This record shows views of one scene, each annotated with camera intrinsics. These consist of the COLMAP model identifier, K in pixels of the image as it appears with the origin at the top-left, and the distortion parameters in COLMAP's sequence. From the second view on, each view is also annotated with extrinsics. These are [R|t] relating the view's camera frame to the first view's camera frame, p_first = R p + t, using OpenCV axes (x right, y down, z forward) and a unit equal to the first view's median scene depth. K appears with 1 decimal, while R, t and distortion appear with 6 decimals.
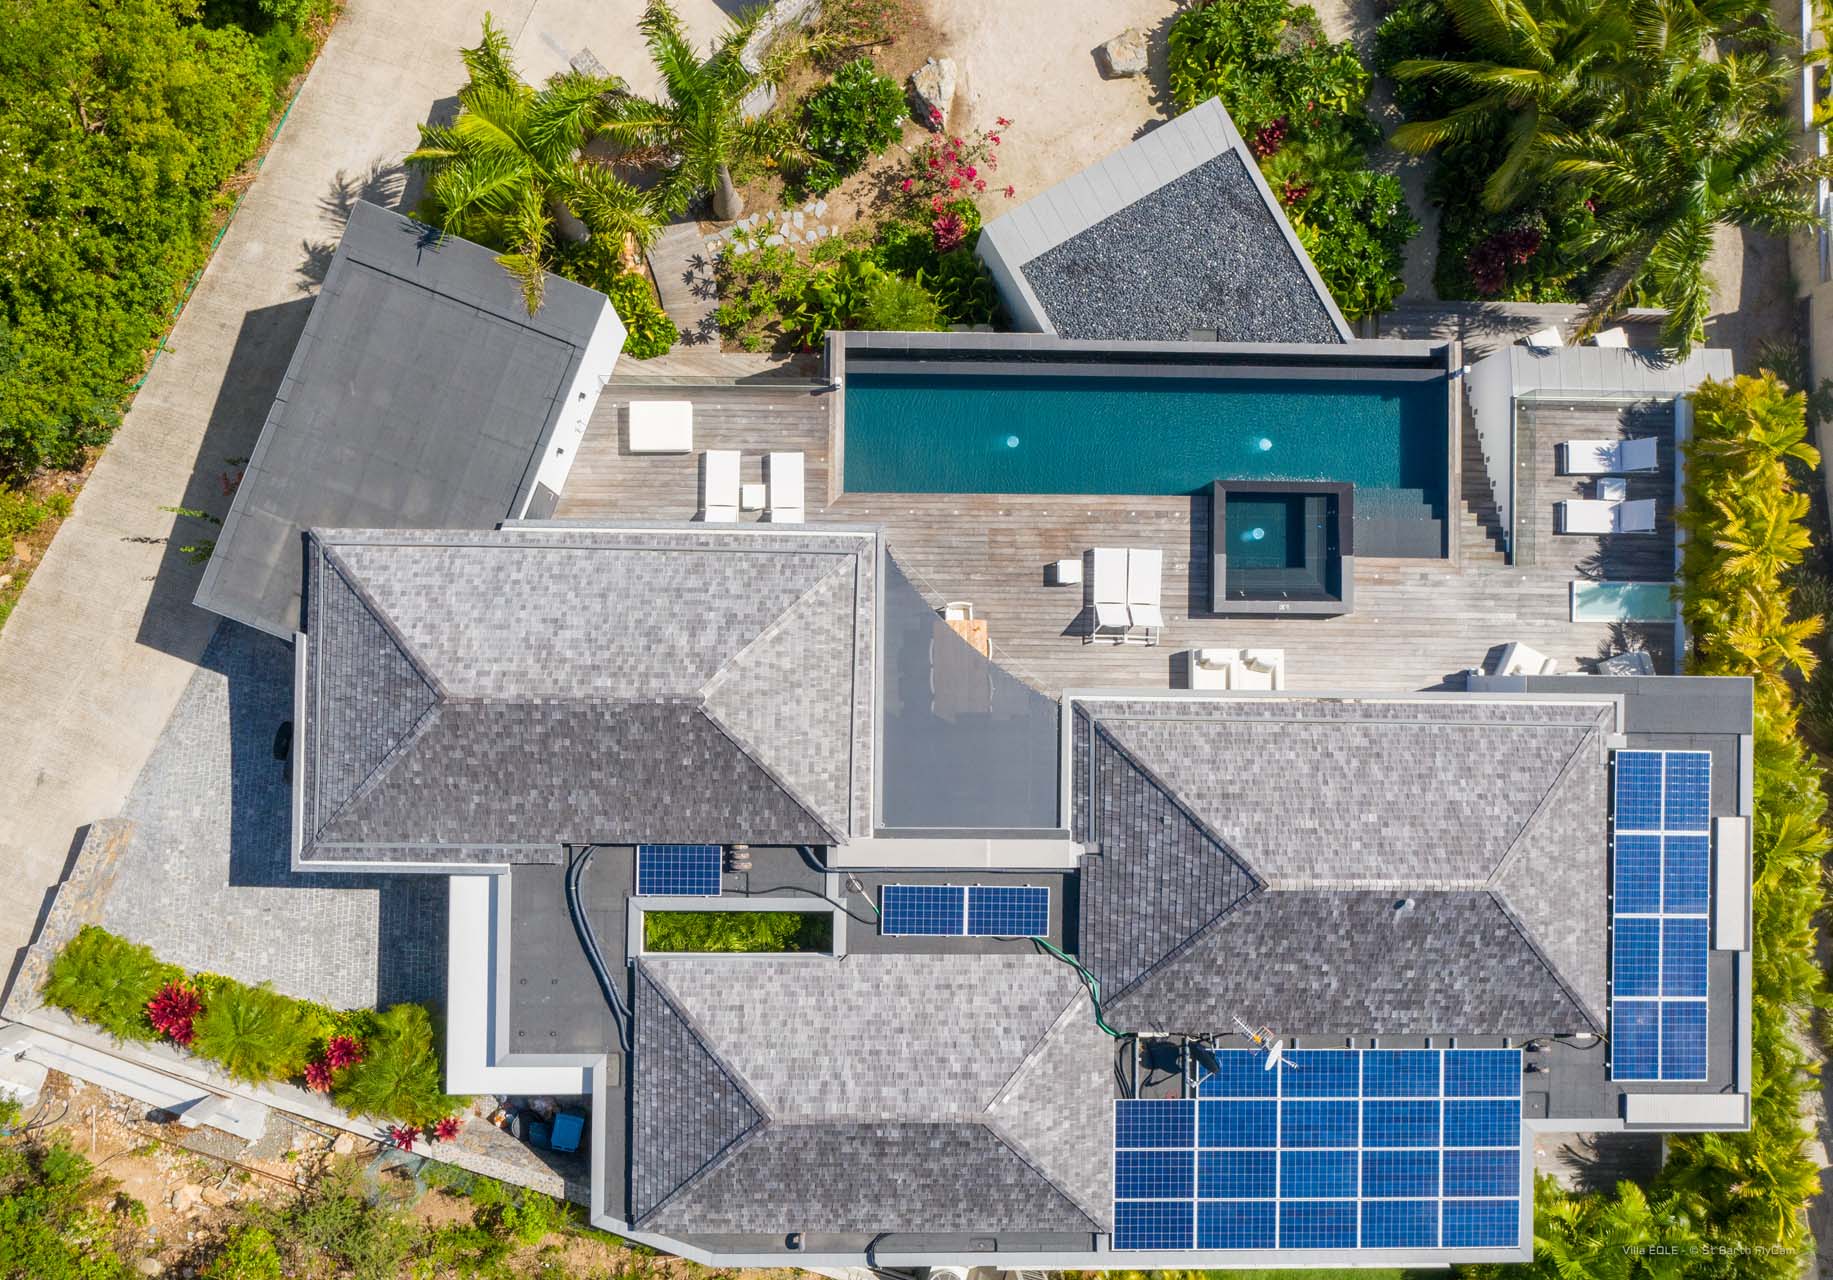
lens RADIAL K [[1529.1, 0, 889.2], [0, 1529.1, 669.7], [0, 0, 1]] dist [-0.006422, 0.002827]
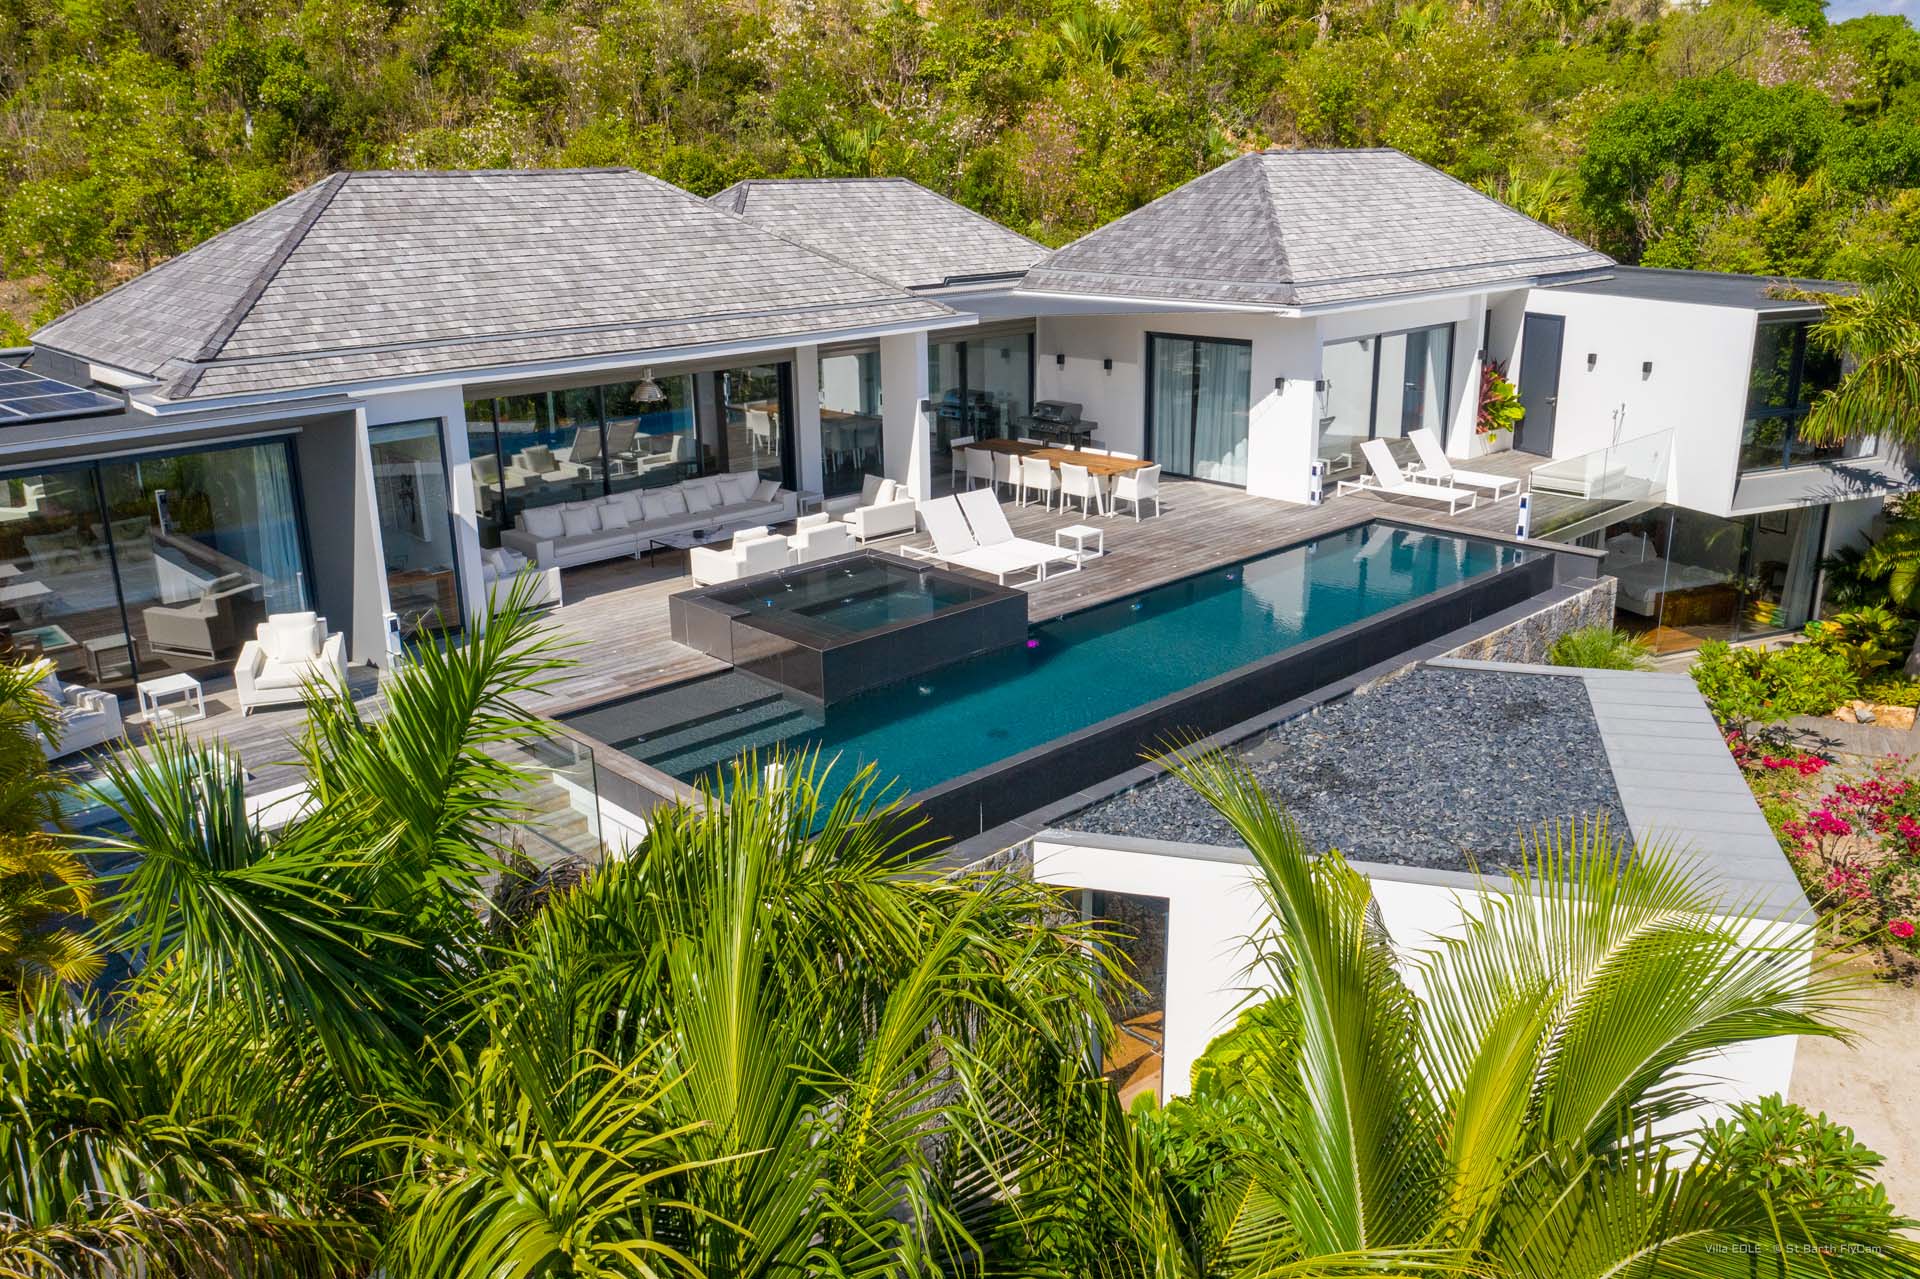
lens RADIAL K [[1499.8, 0, 954.2], [0, 1499.8, 648.6], [0, 0, 1]] dist [-0.009070, -0.002087]
pose [[-0.718495, 0.191658, -0.668605, 0.622750], [-0.695520, -0.203669, 0.689036, -0.500653], [-0.004114, 0.960097, 0.279637, 0.922862]]
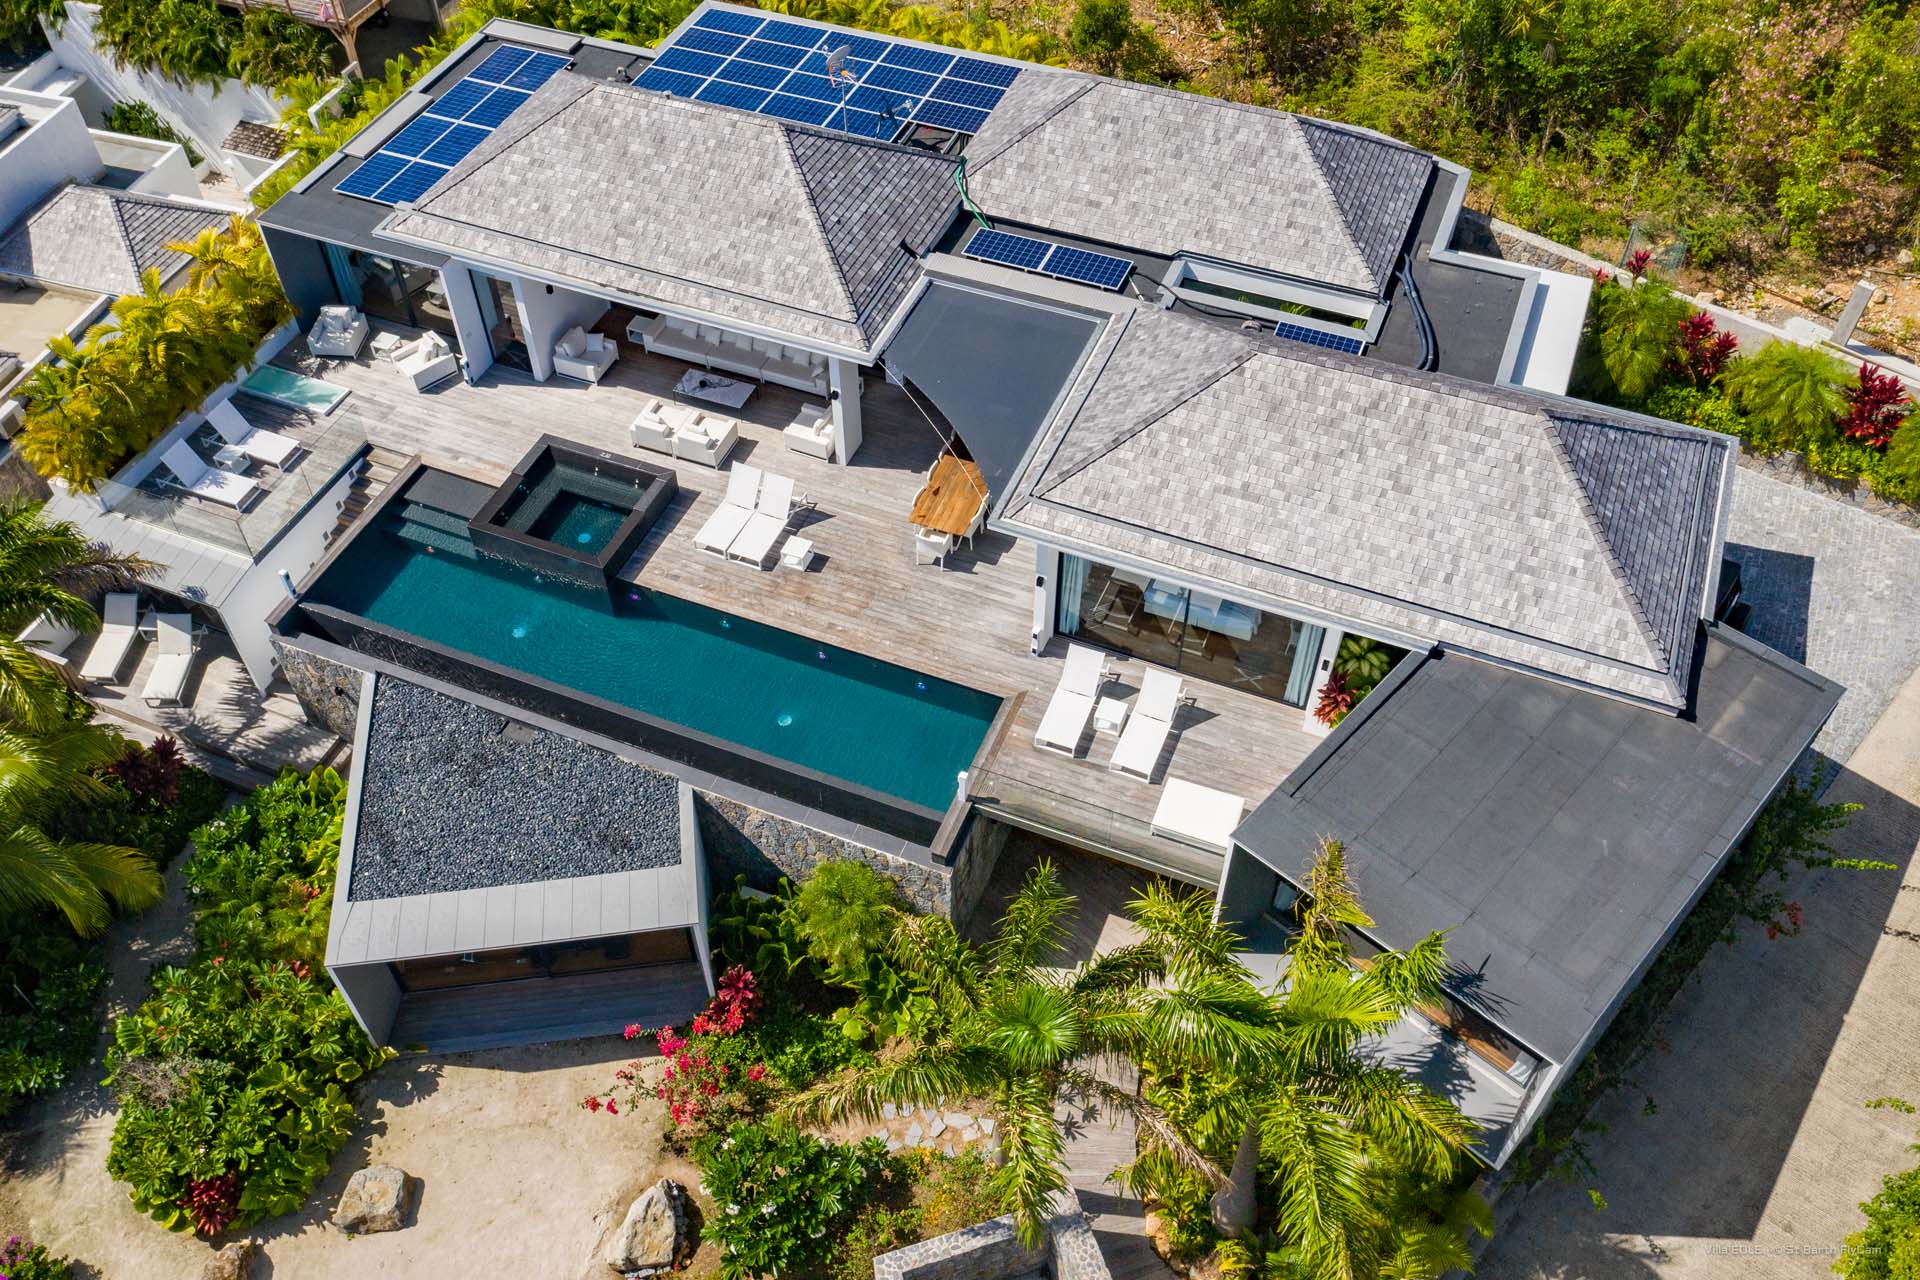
lens RADIAL K [[1569.4, 0, 911.6], [0, 1569.4, 643.9], [0, 0, 1]] dist [-0.014496, -0.005160]
pose [[-0.922998, -0.300571, 0.240275, -0.189467], [0.384637, -0.702202, 0.599139, -0.659151], [-0.011362, 0.645422, 0.763741, 0.361346]]
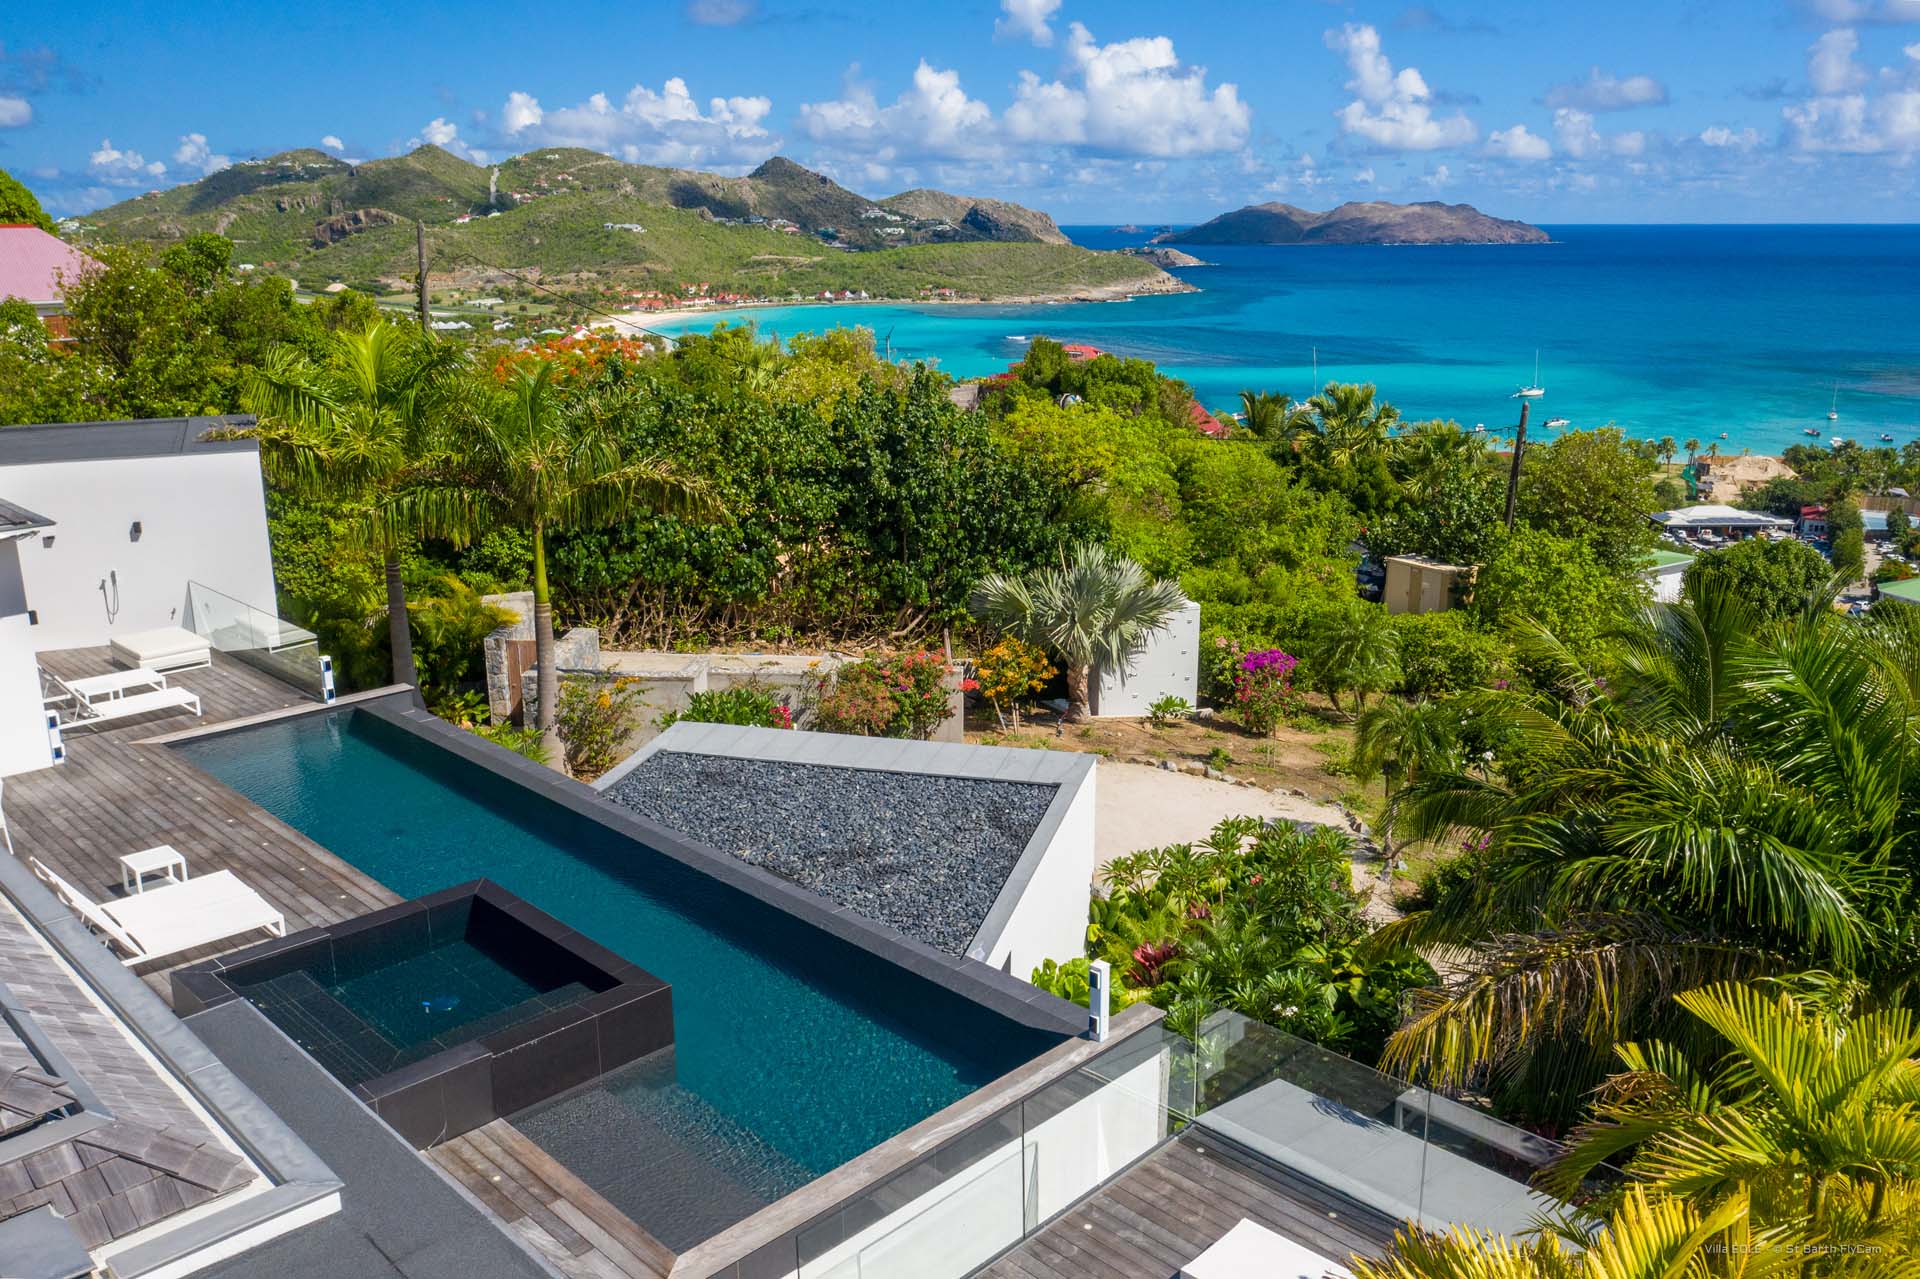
lens RADIAL K [[1499.8, 0, 954.2], [0, 1499.8, 648.6], [0, 0, 1]] dist [-0.009070, -0.002087]
pose [[0.715210, 0.154015, -0.681728, 0.629018], [-0.698340, 0.196832, -0.688170, 0.069137], [0.028198, 0.968265, 0.248331, 0.881478]]
